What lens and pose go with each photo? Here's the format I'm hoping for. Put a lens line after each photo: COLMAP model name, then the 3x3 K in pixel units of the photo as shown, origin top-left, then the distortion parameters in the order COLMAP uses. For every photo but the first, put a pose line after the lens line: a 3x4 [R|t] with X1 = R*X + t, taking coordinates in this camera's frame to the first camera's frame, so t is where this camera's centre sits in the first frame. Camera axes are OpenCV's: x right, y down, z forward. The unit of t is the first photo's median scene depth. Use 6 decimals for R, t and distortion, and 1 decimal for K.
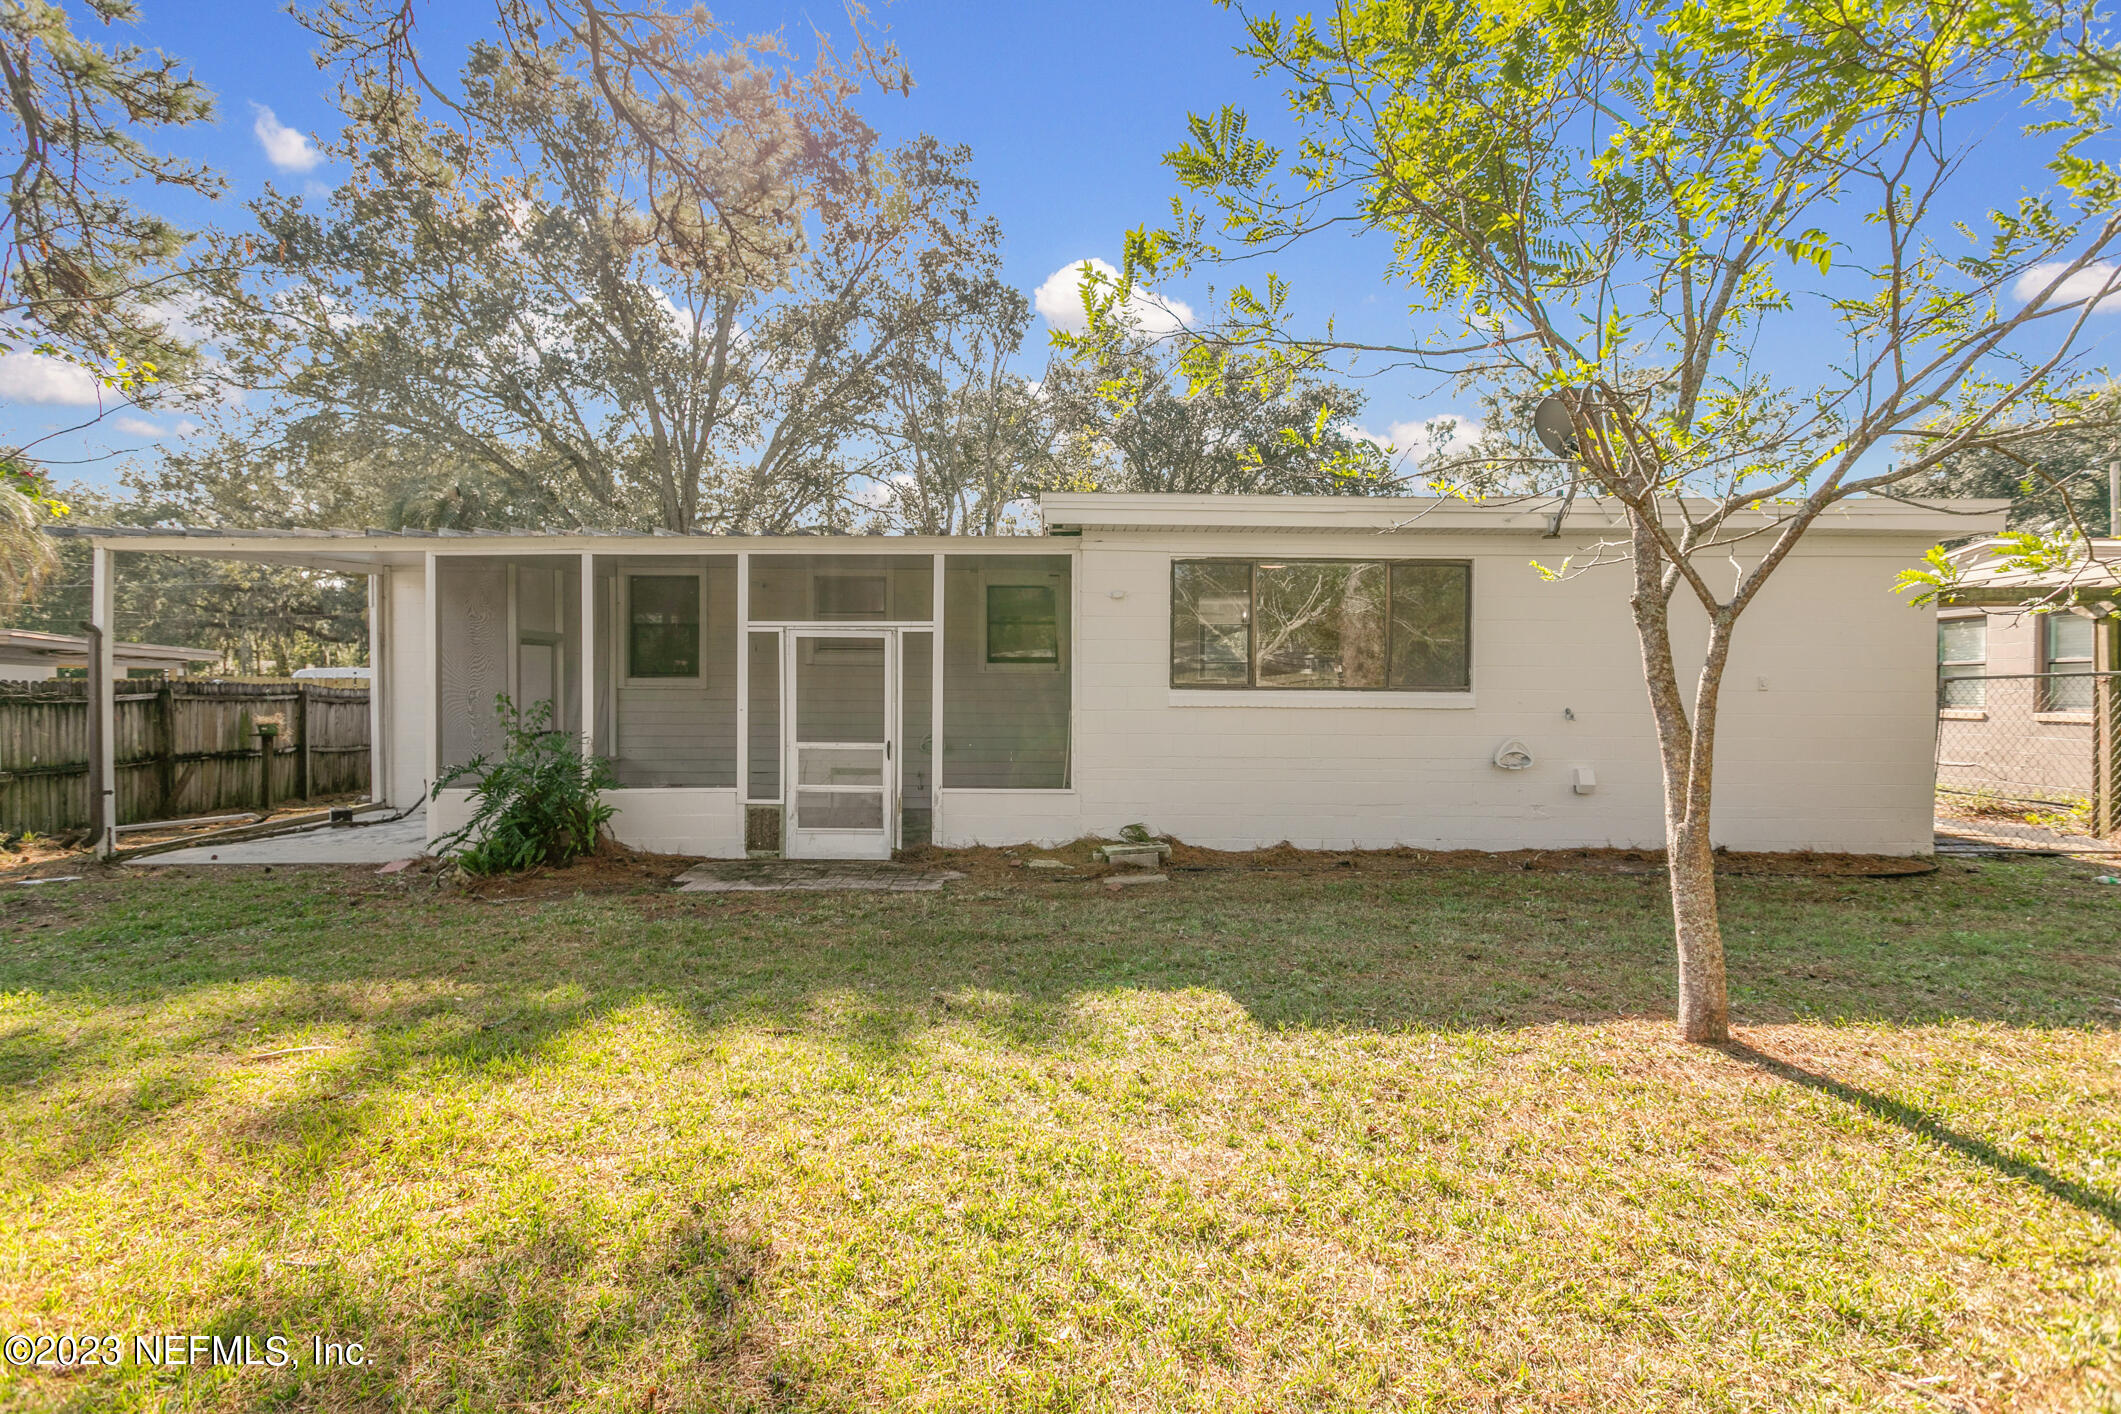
lens RADIAL K [[1024.3, 0, 1071.2], [0, 1024.3, 711.0], [0, 0, 1]] dist [-0.001449, 0.000143]
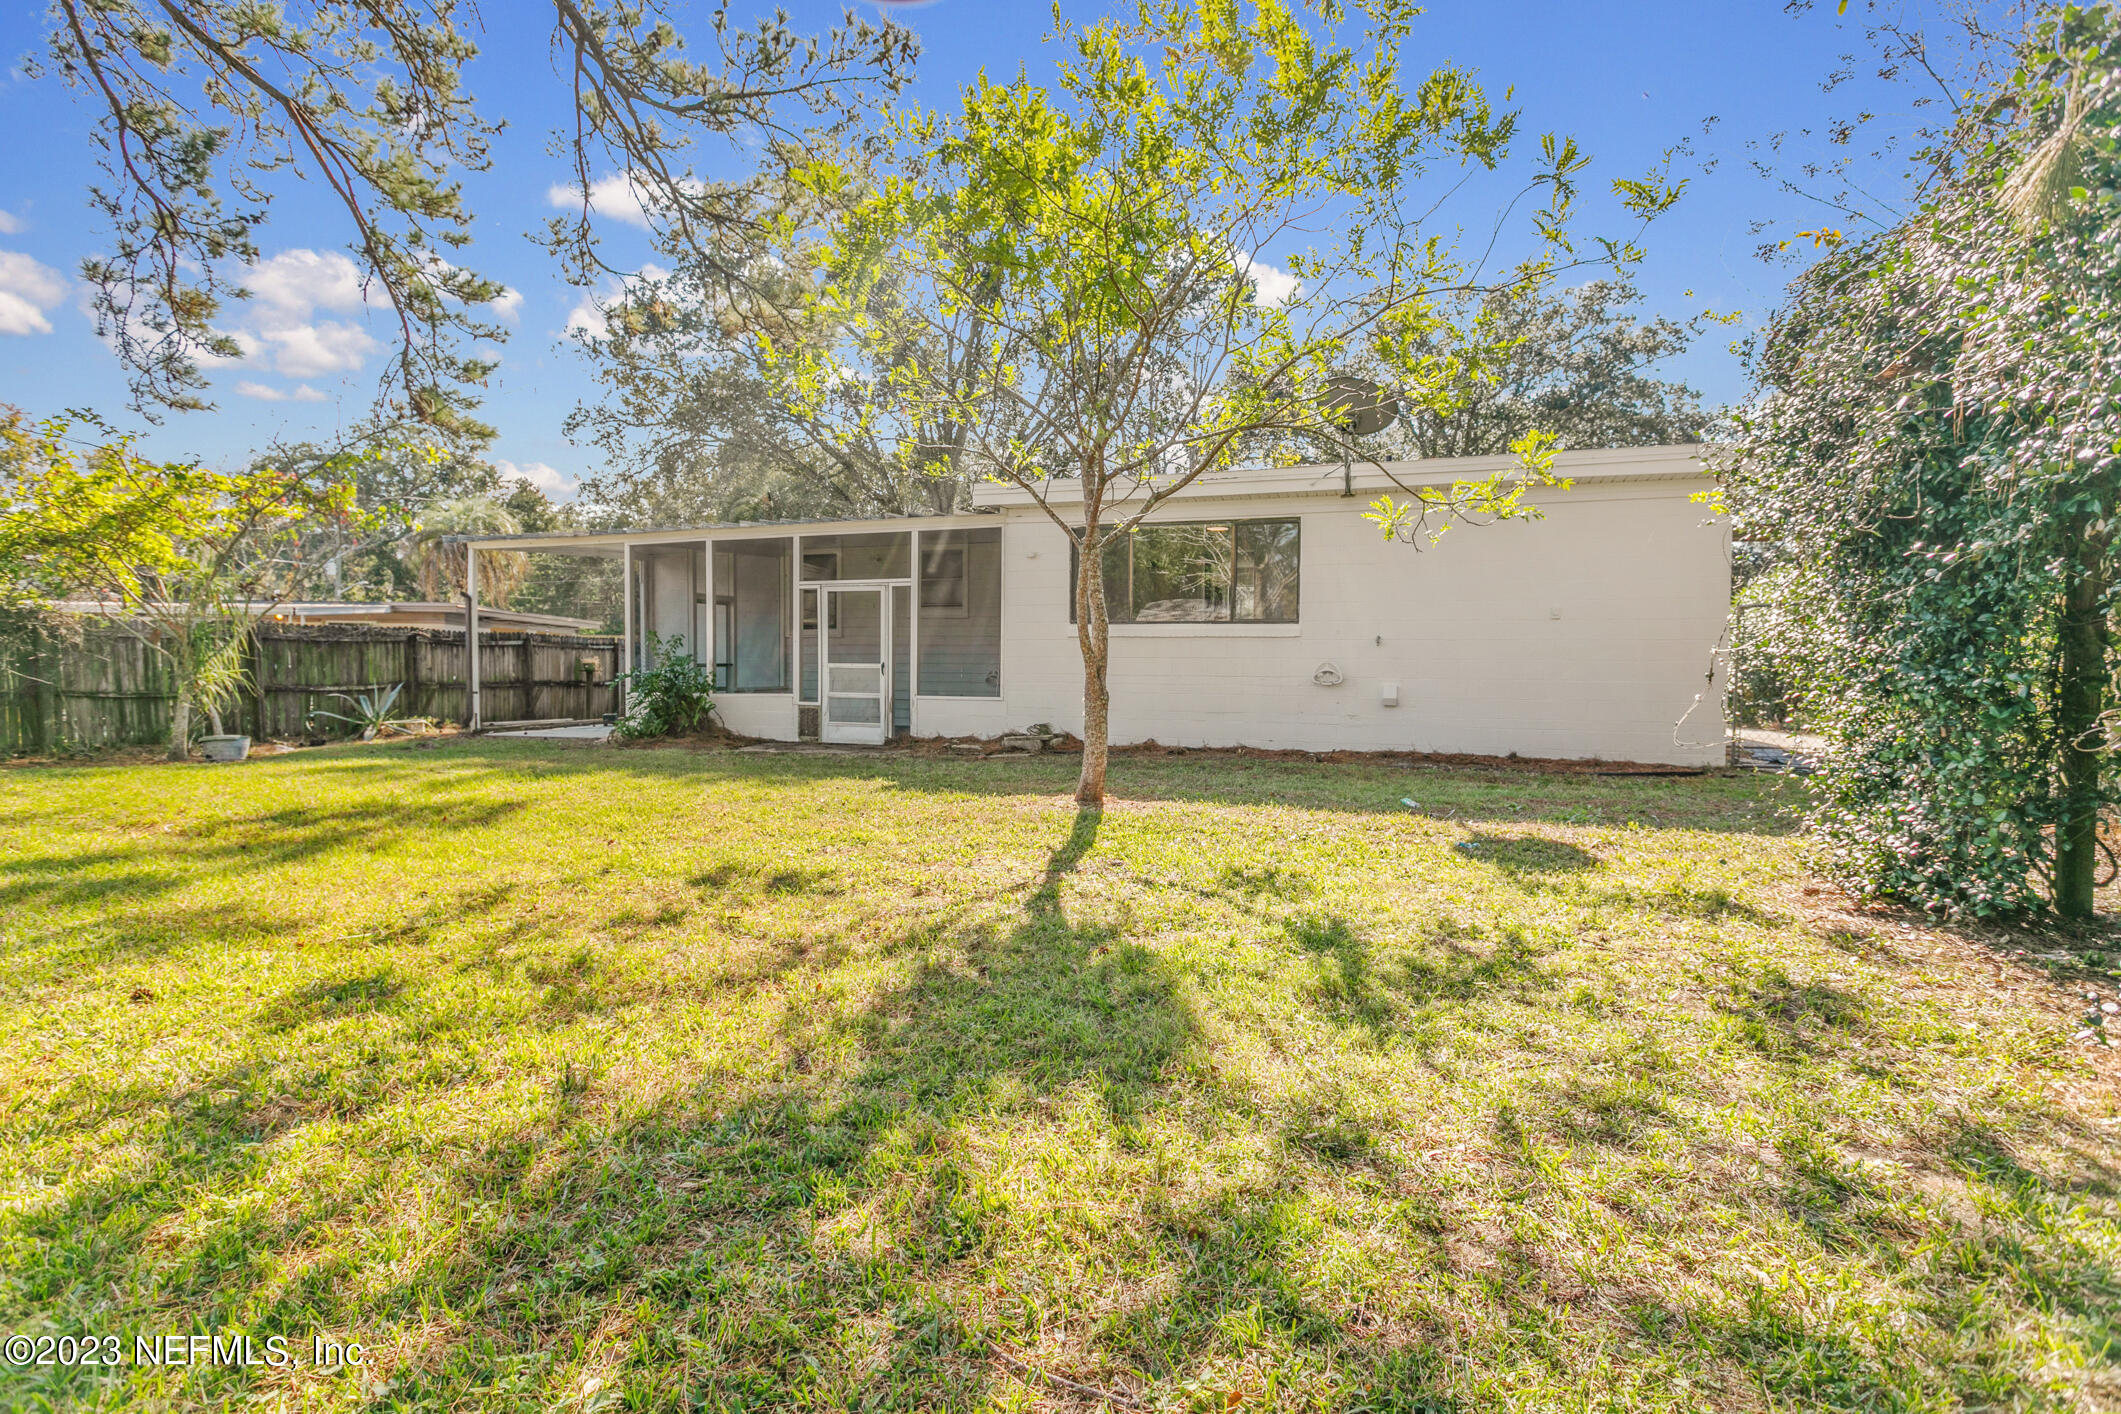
lens RADIAL K [[1024.3, 0, 1045.6], [0, 1024.3, 702.7], [0, 0, 1]] dist [-0.001449, 0.000143]
pose [[0.942553, 0.013329, -0.333790, 0.516588], [-0.008584, 0.999840, 0.015685, 0.061487], [0.333946, -0.011919, 0.942517, -0.280276]]
